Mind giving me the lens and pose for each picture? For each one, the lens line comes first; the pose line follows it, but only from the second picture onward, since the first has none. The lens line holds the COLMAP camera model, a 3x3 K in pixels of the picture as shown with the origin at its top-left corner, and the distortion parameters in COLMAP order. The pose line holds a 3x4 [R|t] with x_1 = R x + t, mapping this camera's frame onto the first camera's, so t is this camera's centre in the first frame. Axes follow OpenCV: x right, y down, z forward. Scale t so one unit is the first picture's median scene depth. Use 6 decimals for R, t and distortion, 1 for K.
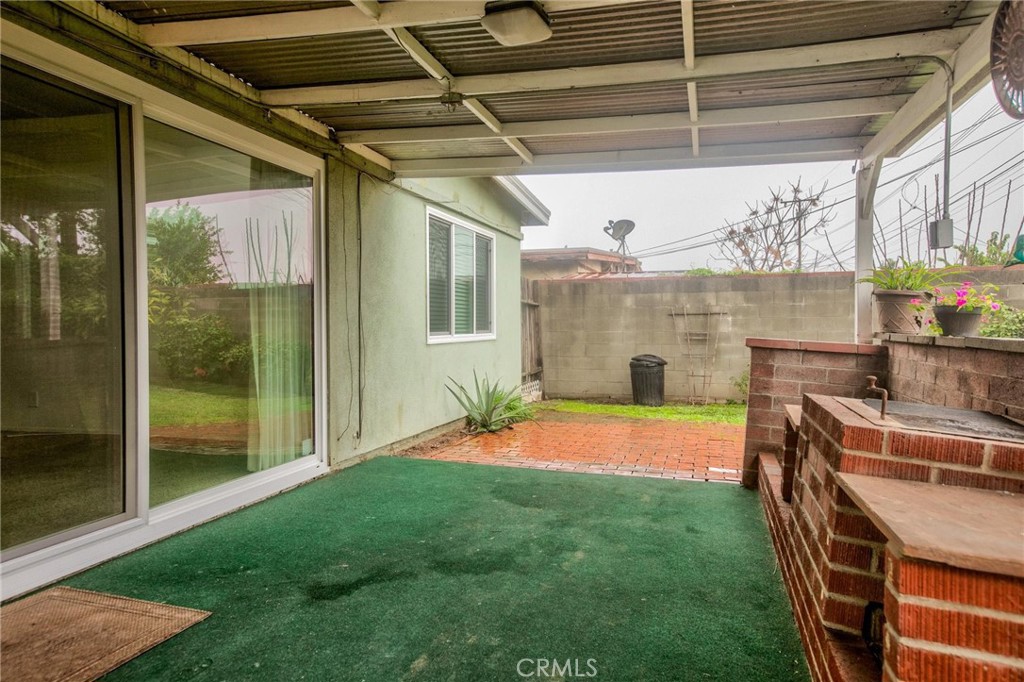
lens RADIAL K [[651.0, 0, 513.5], [0, 651.0, 337.2], [0, 0, 1]] dist [0.021062, 0.050431]
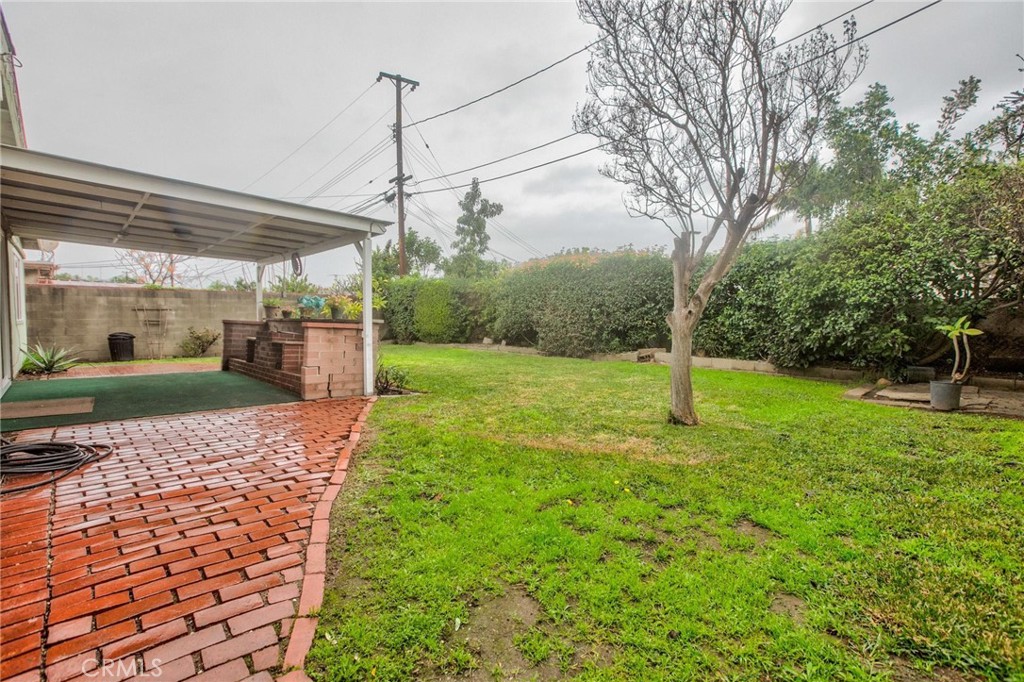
lens RADIAL K [[469.0, 0, 513.9], [0, 469.0, 337.3], [0, 0, 1]] dist [-0.016627, 0.013008]
pose [[0.488066, -0.029881, 0.872295, -0.606925], [0.010664, 0.999543, 0.028273, 0.025622], [-0.872741, -0.004497, 0.488162, -0.846321]]
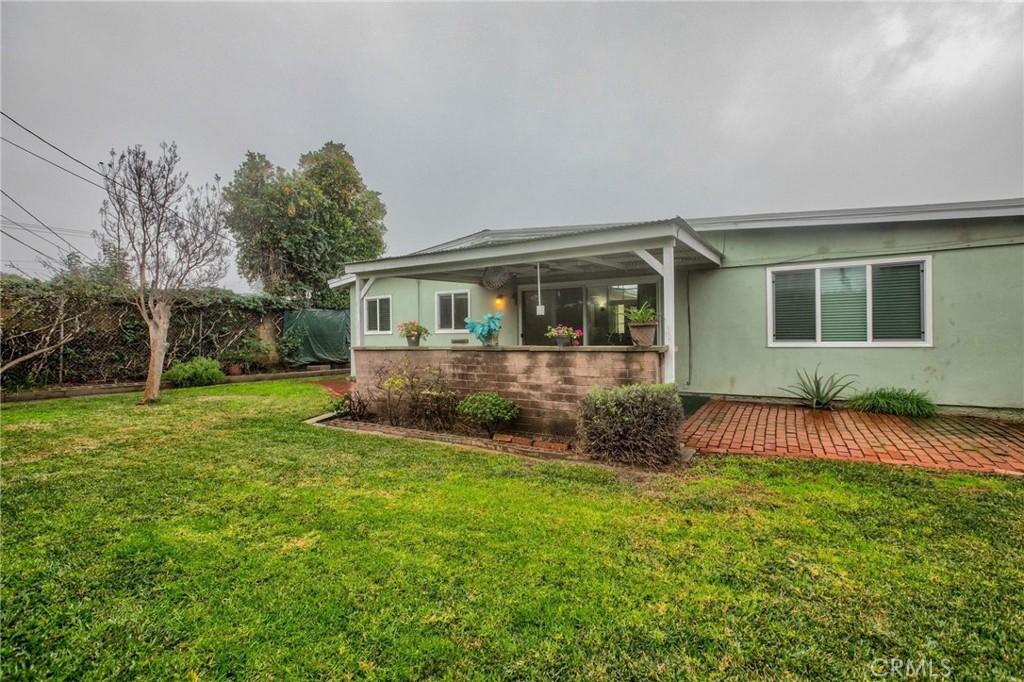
lens RADIAL K [[469.0, 0, 512.6], [0, 469.0, 337.6], [0, 0, 1]] dist [-0.016627, 0.013008]
pose [[-0.235582, 0.011322, -0.971789, 1.274568], [-0.003056, 0.999919, 0.012390, -0.028134], [0.971850, 0.005889, -0.235528, 0.651117]]
